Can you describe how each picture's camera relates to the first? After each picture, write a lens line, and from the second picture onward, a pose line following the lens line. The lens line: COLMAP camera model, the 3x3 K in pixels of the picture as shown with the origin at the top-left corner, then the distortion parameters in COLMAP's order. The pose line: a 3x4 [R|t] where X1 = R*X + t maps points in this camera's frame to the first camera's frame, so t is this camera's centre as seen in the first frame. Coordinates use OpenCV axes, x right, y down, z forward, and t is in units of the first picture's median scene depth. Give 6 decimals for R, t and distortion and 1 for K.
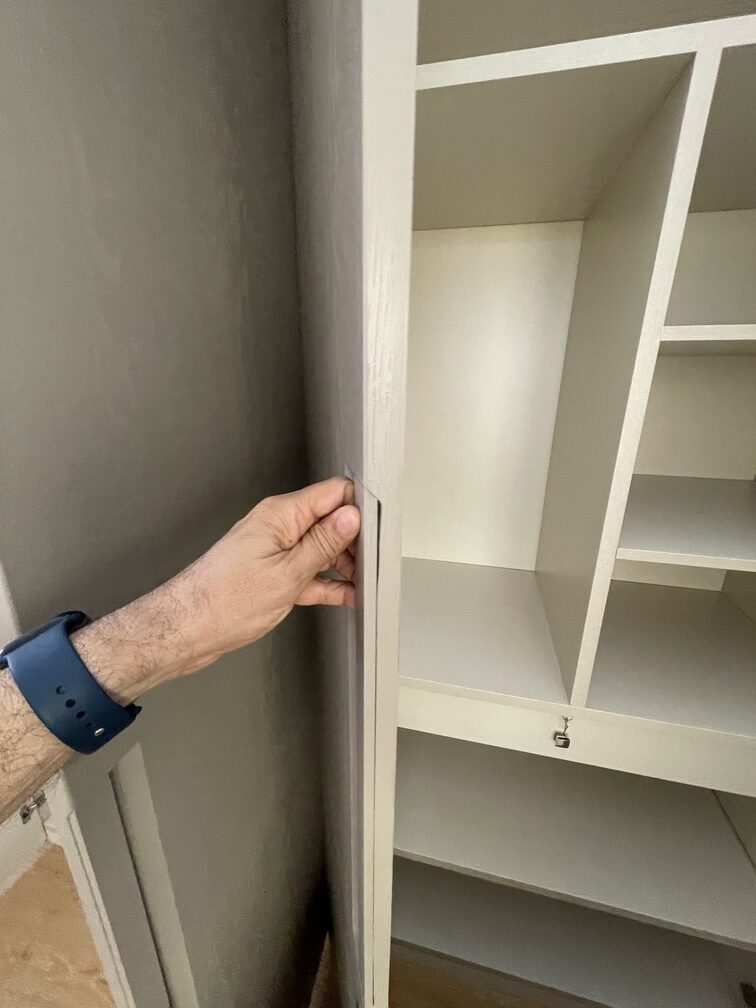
lens RADIAL K [[408.0, 0, 379.0], [0, 408.0, 510.8], [0, 0, 1]] dist [-0.005891, 0.000840]
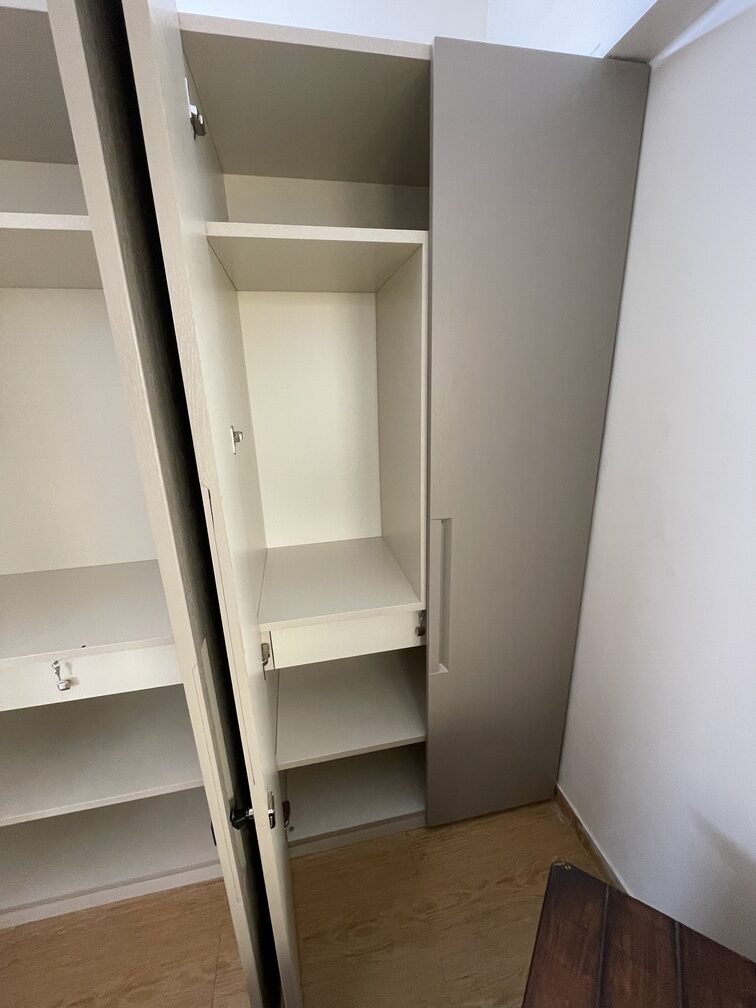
lens RADIAL K [[408.0, 0, 376.0], [0, 408.0, 508.6], [0, 0, 1]] dist [-0.005891, 0.000840]
pose [[0.903656, -0.156182, 0.398763, -0.249267], [0.167312, 0.985879, 0.006982, 0.068222], [-0.394223, 0.060408, 0.917027, -0.382179]]
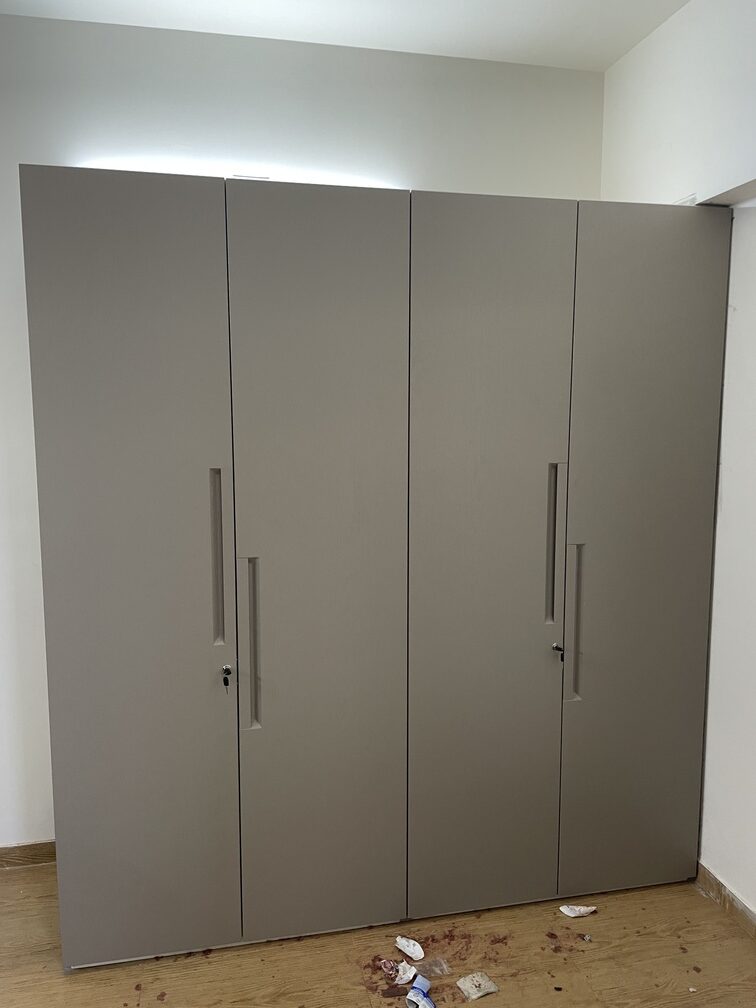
lens RADIAL K [[753.9, 0, 378.1], [0, 753.9, 501.3], [0, 0, 1]] dist [0.067927, -0.085939]
pose [[0.899378, -0.057184, 0.433416, -1.396617], [0.142087, 0.975820, -0.166095, 0.353307], [-0.413438, 0.210965, 0.885755, -1.453960]]
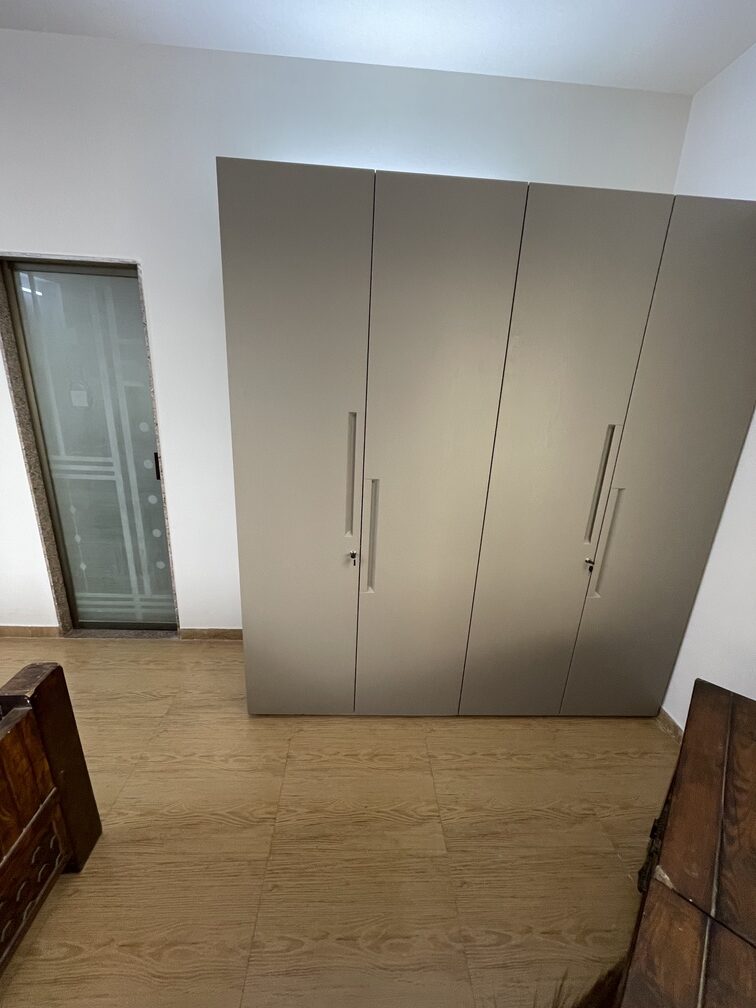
lens RADIAL K [[408.0, 0, 379.8], [0, 408.0, 505.7], [0, 0, 1]] dist [-0.005891, 0.000840]
pose [[0.959621, -0.041768, 0.278179, -1.202050], [0.045360, 0.998950, -0.006488, 0.192309], [-0.277615, 0.018844, 0.960507, -0.825850]]
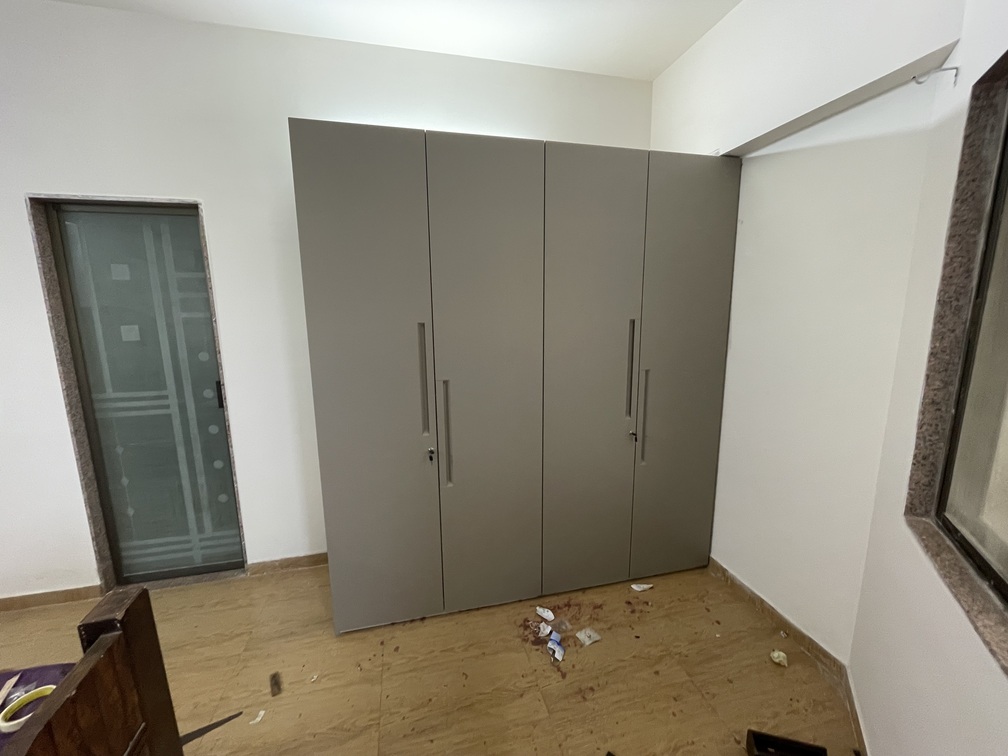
lens RADIAL K [[408.0, 0, 506.6], [0, 408.0, 377.0], [0, 0, 1]] dist [-0.005891, 0.000840]
pose [[0.887262, -0.090835, 0.452233, -1.373854], [0.158423, 0.980789, -0.113820, 0.335017], [-0.433207, 0.172633, 0.884607, -1.034659]]
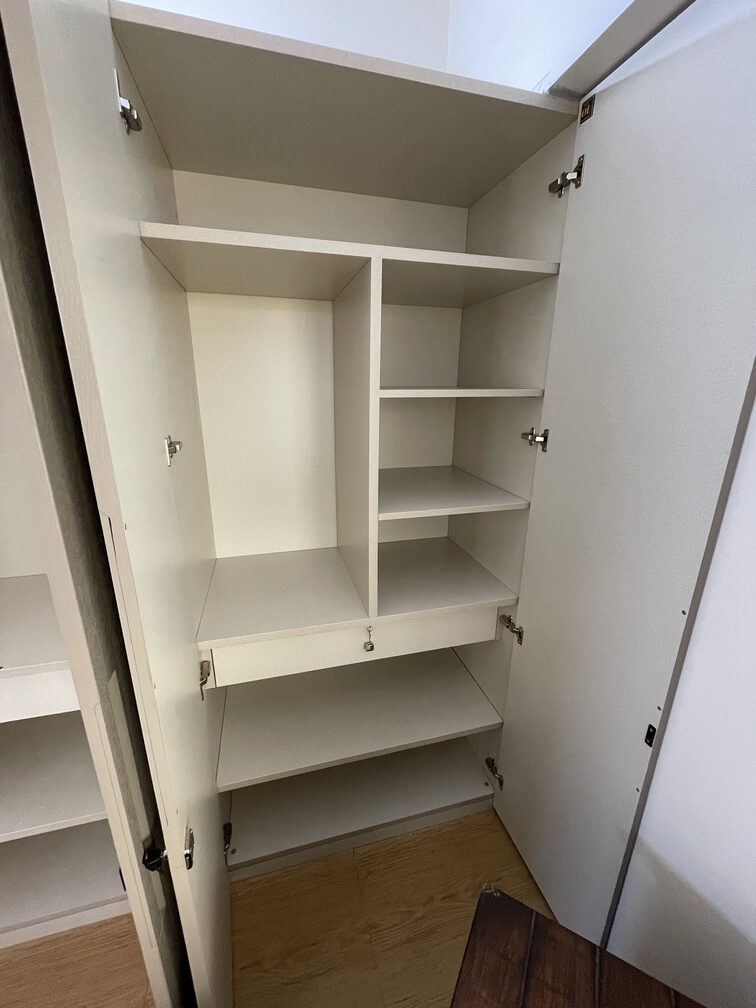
lens RADIAL K [[408.0, 0, 377.3], [0, 408.0, 508.0], [0, 0, 1]] dist [-0.005891, 0.000840]
pose [[0.876714, -0.137260, 0.461013, -0.155951], [0.147399, 0.988976, 0.014143, 0.034952], [-0.457872, 0.055553, 0.887281, -0.398625]]
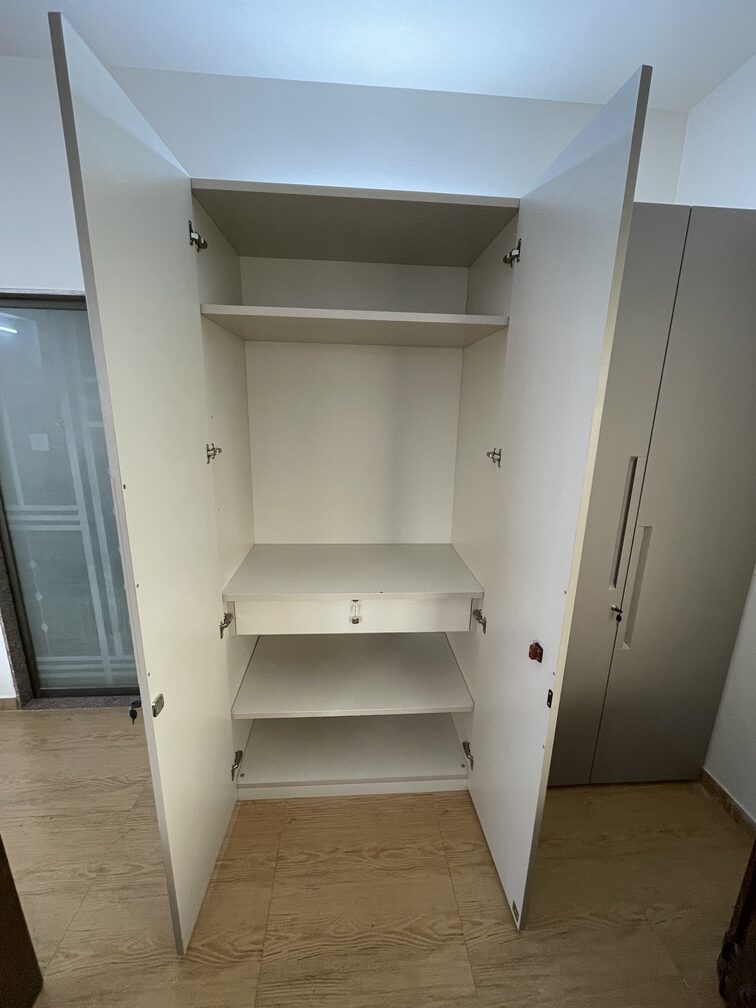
lens RADIAL K [[408.0, 0, 379.7], [0, 408.0, 505.3], [0, 0, 1]] dist [-0.005891, 0.000840]
pose [[0.952622, -0.057341, 0.298704, -1.145093], [0.080353, 0.994623, -0.065327, 0.079352], [-0.293352, 0.086234, 0.952107, -0.595828]]
